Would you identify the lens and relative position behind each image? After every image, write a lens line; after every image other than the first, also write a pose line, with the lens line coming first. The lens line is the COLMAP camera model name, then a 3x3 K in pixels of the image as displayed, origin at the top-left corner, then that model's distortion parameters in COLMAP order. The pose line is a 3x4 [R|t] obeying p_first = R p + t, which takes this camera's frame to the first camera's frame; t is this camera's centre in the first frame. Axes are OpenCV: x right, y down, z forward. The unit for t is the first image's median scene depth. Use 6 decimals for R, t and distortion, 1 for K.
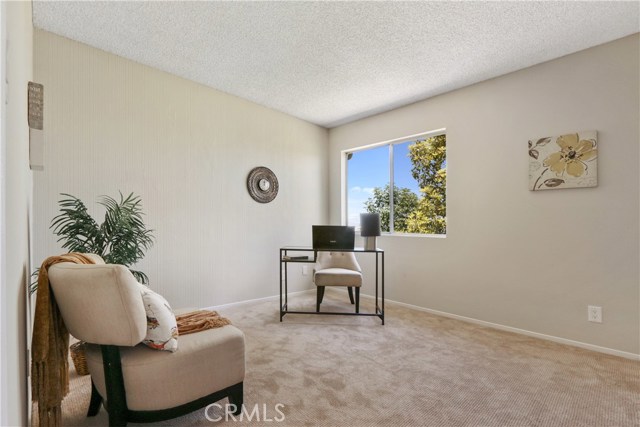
lens RADIAL K [[298.5, 0, 315.7], [0, 298.5, 227.3], [0, 0, 1]] dist [-0.005345, -0.000603]
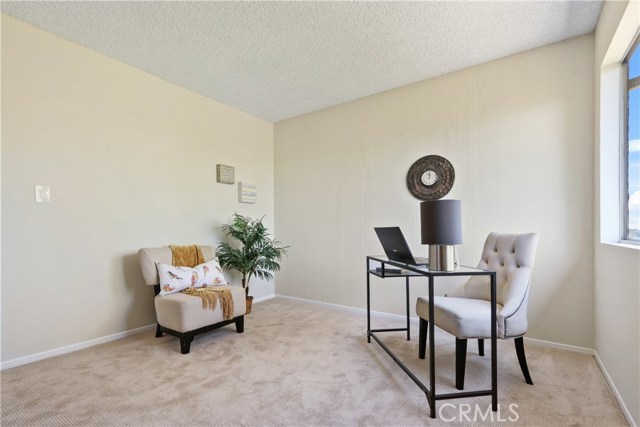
lens RADIAL K [[298.5, 0, 315.7], [0, 298.5, 227.3], [0, 0, 1]] dist [-0.005345, -0.000603]
pose [[0.175944, -0.028178, -0.983997, 0.752909], [0.010723, 0.999586, -0.026707, 0.010495], [0.984342, -0.005853, 0.176173, 0.757908]]
